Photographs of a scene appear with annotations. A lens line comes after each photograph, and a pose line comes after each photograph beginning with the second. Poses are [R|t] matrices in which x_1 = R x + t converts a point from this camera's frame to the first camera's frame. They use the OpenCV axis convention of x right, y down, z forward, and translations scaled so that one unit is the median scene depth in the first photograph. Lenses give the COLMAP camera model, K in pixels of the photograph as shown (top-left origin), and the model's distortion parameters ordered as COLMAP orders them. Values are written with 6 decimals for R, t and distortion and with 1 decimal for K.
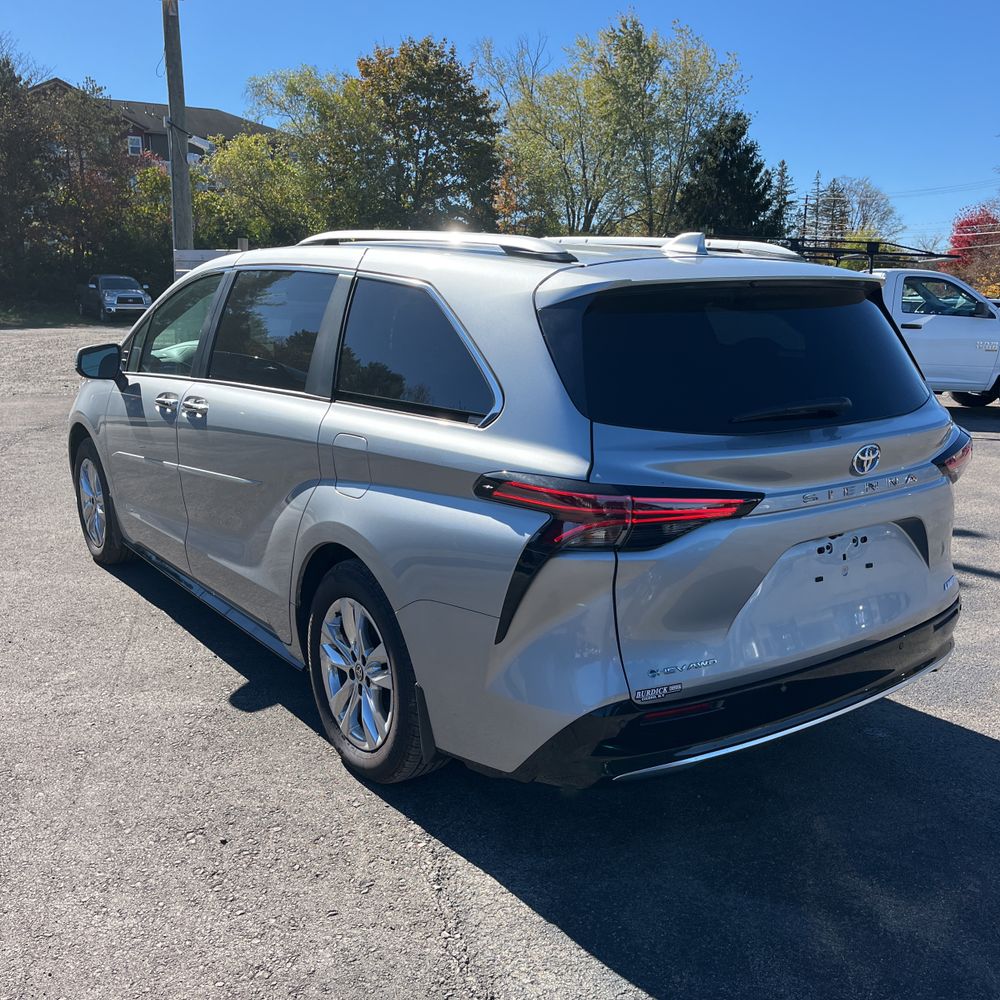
lens RADIAL K [[1003.8, 0, 492.3], [0, 1003.8, 509.6], [0, 0, 1]] dist [0.049154, -0.058774]
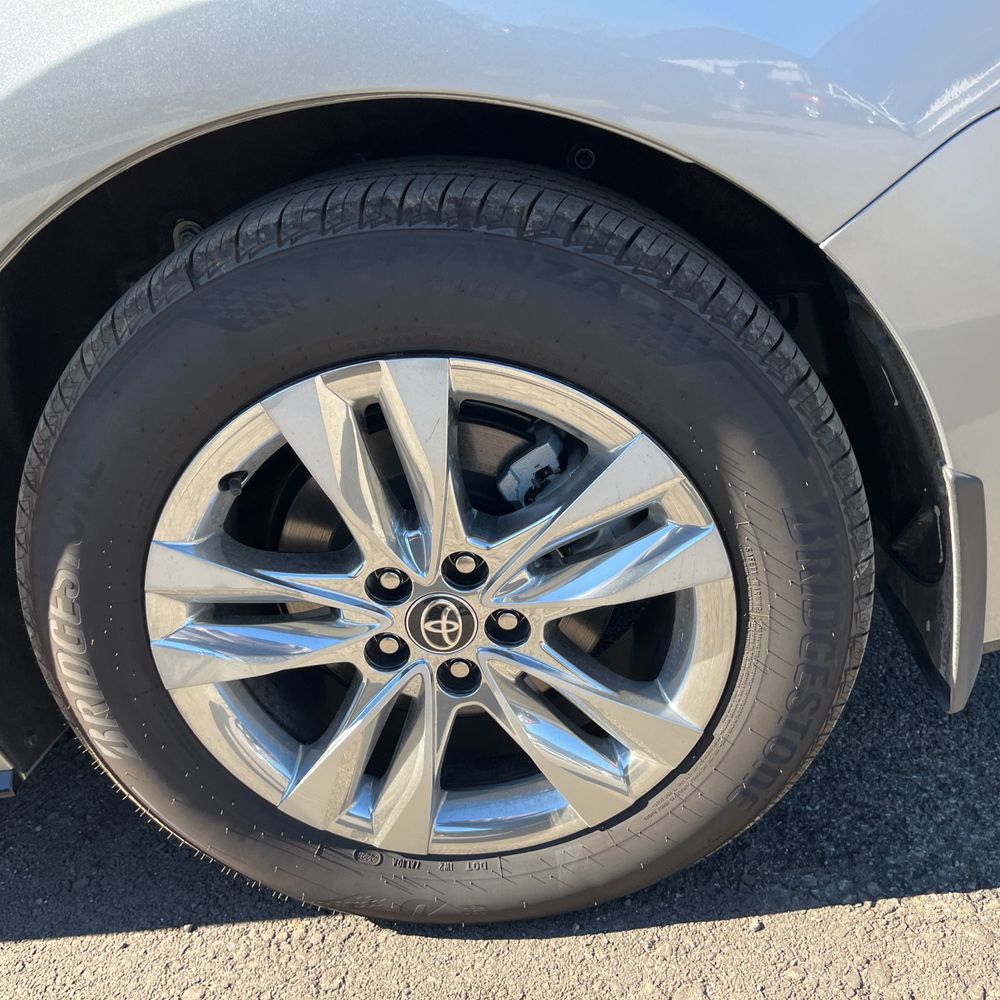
lens RADIAL K [[1033.9, 0, 496.1], [0, 1033.9, 499.5], [0, 0, 1]] dist [0.015840, -0.016148]
pose [[0.603537, -0.448144, 0.659478, -0.241530], [0.321293, 0.893670, 0.313248, 0.042735], [-0.729736, 0.022829, 0.683348, 0.669757]]
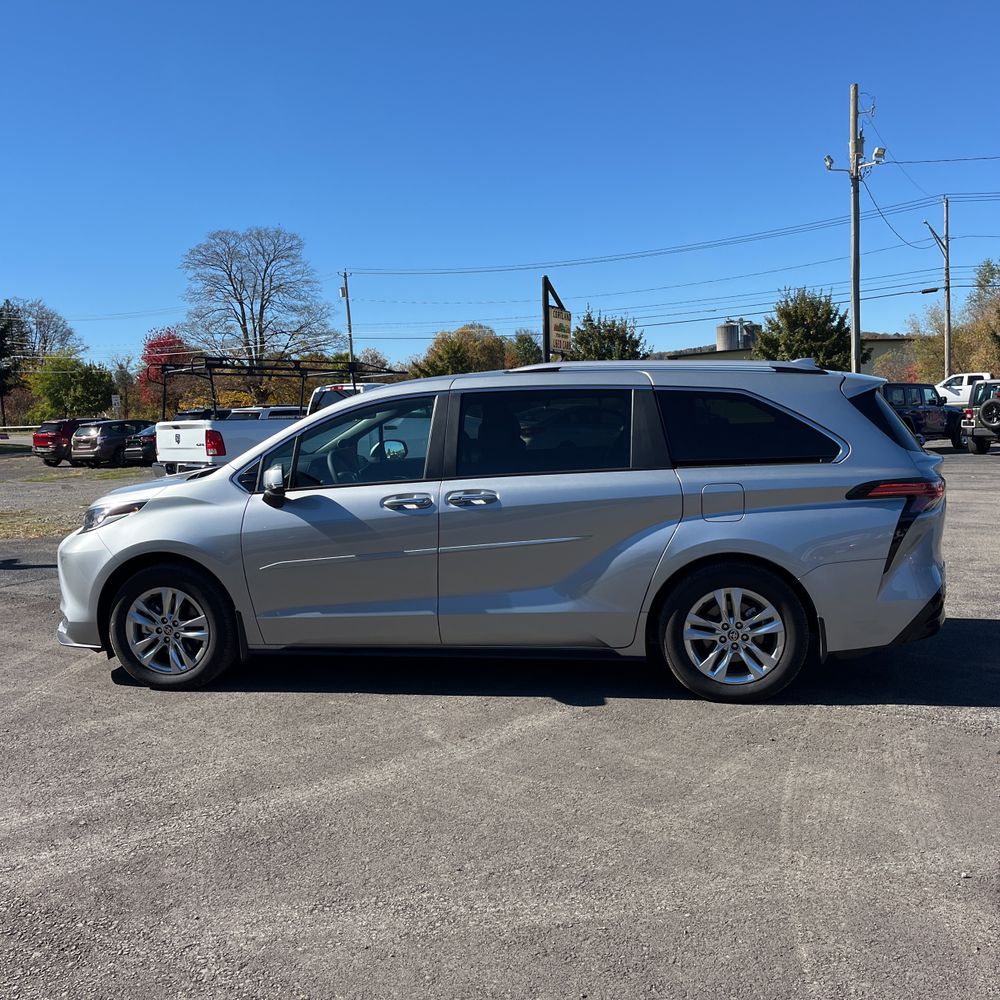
lens RADIAL K [[1005.2, 0, 495.6], [0, 1005.2, 497.8], [0, 0, 1]] dist [0.079554, -0.106154]
pose [[0.717618, -0.110048, 0.687687, -1.215183], [0.194840, 0.979730, -0.046537, -0.038392], [-0.668627, 0.167385, 0.724514, 0.061335]]
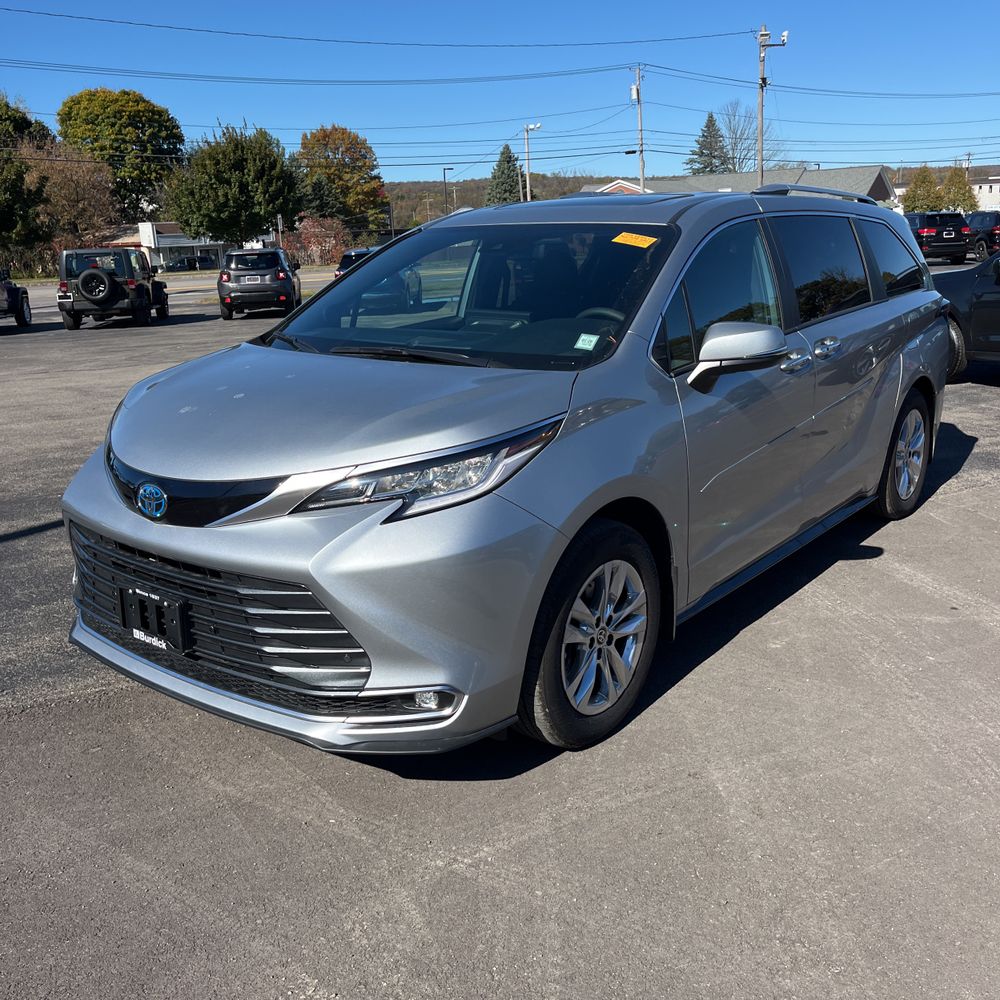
lens RADIAL K [[1014.4, 0, 518.1], [0, 1014.4, 502.5], [0, 0, 1]] dist [0.031436, -0.006907]
pose [[-0.280500, -0.252321, 0.926096, -1.293477], [0.240903, 0.915442, 0.322384, -0.393772], [-0.929132, 0.313528, -0.195996, 1.647643]]
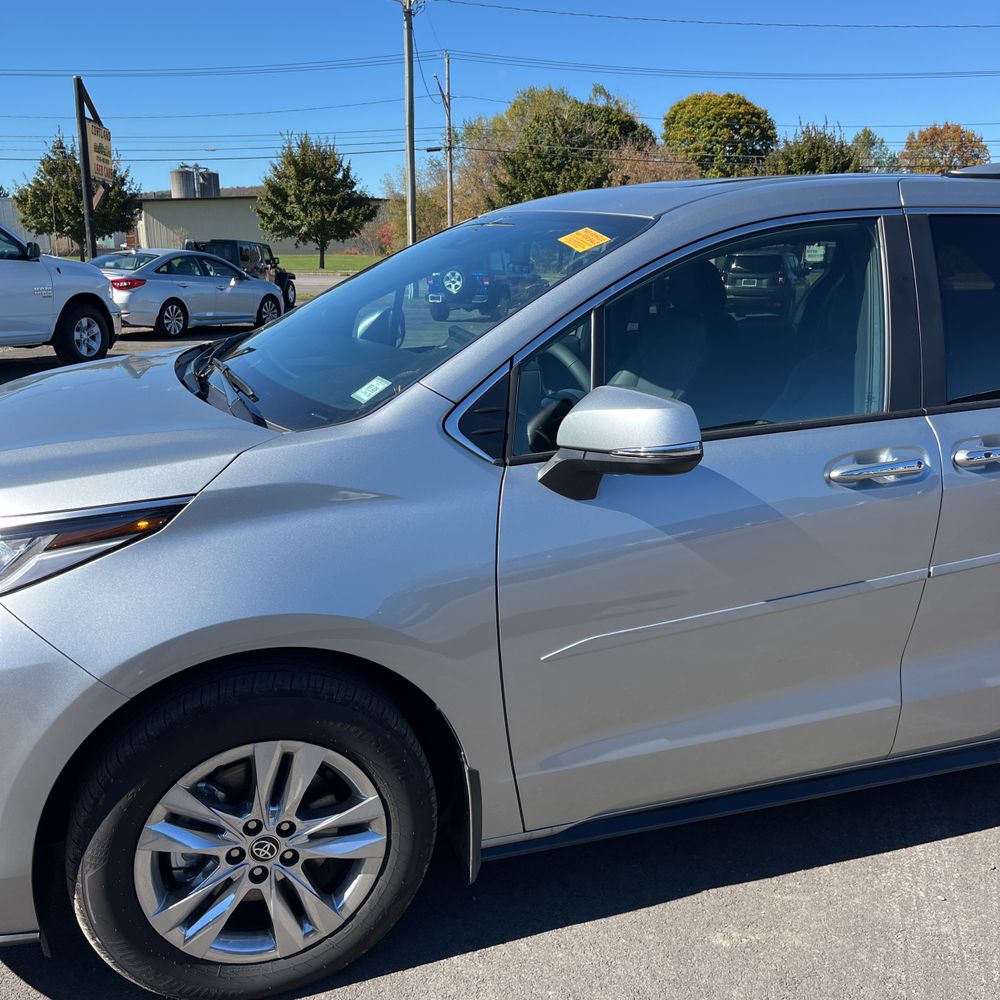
lens RADIAL K [[1007.4, 0, 501.2], [0, 1007.4, 513.2], [0, 0, 1]] dist [0.022977, 0.014030]
pose [[0.281809, -0.261307, 0.923202, -0.979193], [0.202682, 0.956699, 0.208919, -0.263122], [-0.937819, 0.128241, 0.322568, 1.150102]]
